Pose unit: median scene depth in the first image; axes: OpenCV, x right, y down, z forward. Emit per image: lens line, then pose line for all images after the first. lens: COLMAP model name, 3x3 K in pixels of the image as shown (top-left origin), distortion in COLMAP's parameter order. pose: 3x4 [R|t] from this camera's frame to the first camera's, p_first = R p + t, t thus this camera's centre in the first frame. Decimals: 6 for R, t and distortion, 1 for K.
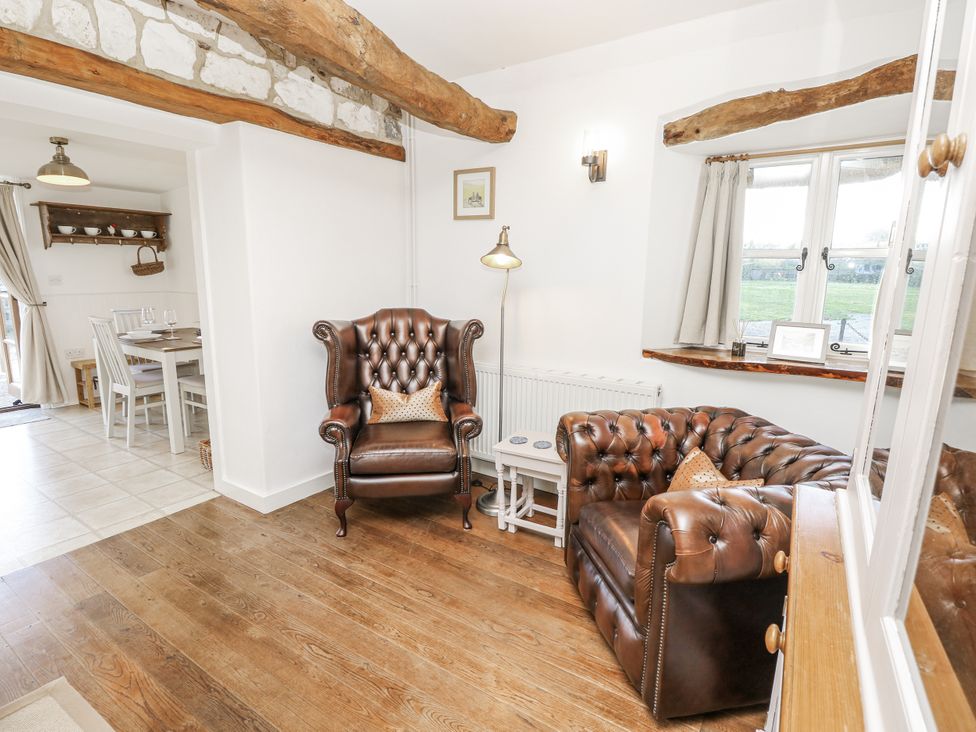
lens RADIAL K [[507.0, 0, 486.5], [0, 507.0, 362.1], [0, 0, 1]] dist [0.001836, -0.013922]
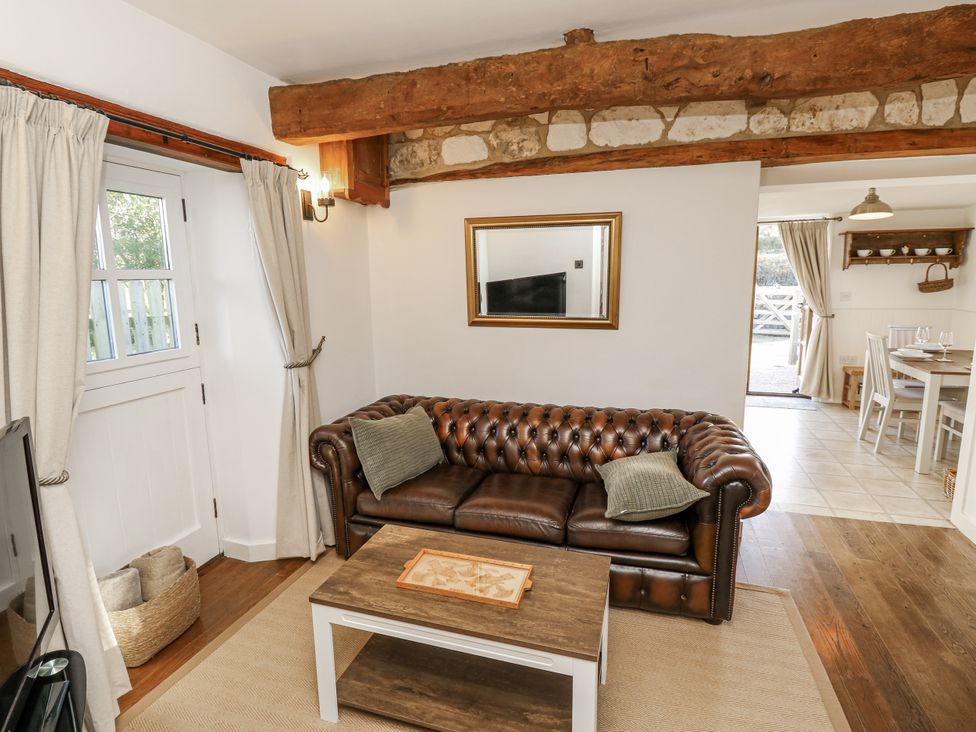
lens RADIAL K [[507.0, 0, 488.9], [0, 507.0, 360.3], [0, 0, 1]] dist [0.001836, -0.013922]
pose [[0.259102, 0.138801, -0.955825, 0.112584], [-0.150341, 0.983354, 0.102045, -0.016993], [0.954077, 0.117260, 0.275656, -0.150307]]
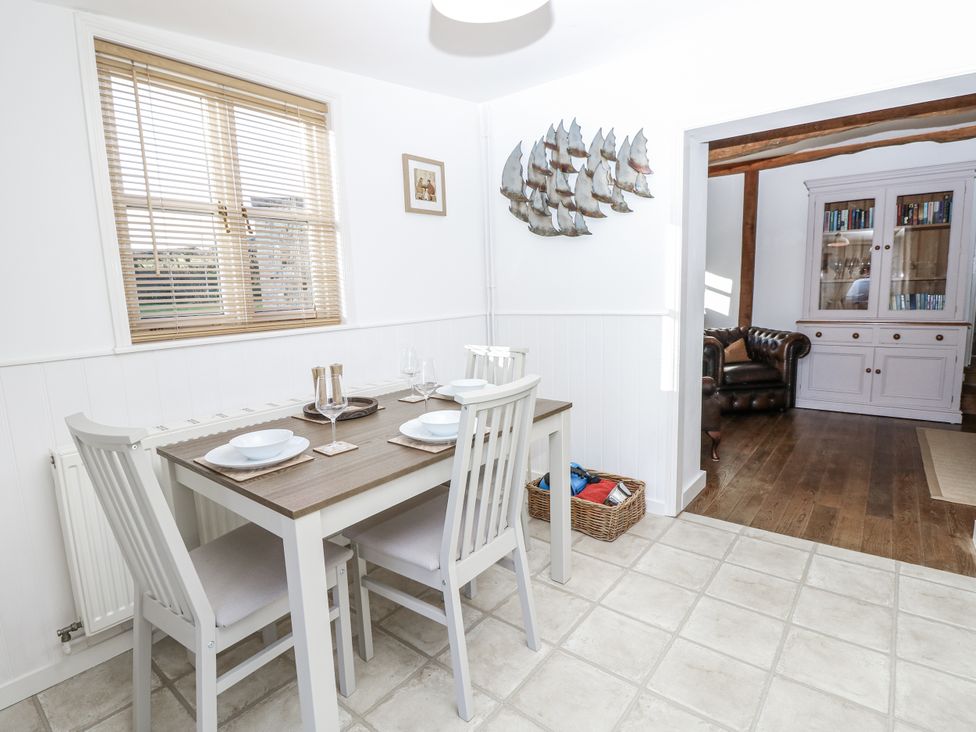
lens RADIAL K [[507.0, 0, 484.4], [0, 507.0, 362.3], [0, 0, 1]] dist [0.001836, -0.013922]
pose [[0.097930, -0.159225, 0.982373, -1.347291], [0.212793, 0.967639, 0.135624, -0.187307], [-0.972177, 0.195760, 0.128643, 1.124989]]
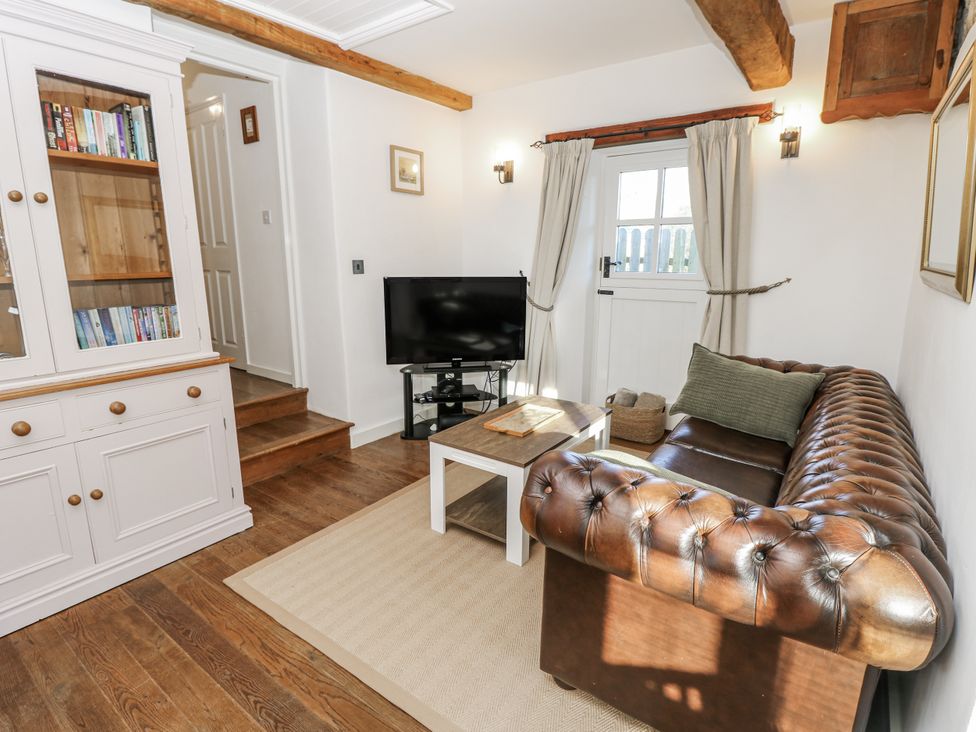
lens RADIAL K [[507.0, 0, 481.4], [0, 507.0, 367.1], [0, 0, 1]] dist [0.001836, -0.013922]
pose [[-0.998196, -0.027147, 0.053551, -0.361489], [-0.004659, 0.924275, 0.381700, -0.113710], [-0.059858, 0.380762, -0.922734, 0.721328]]
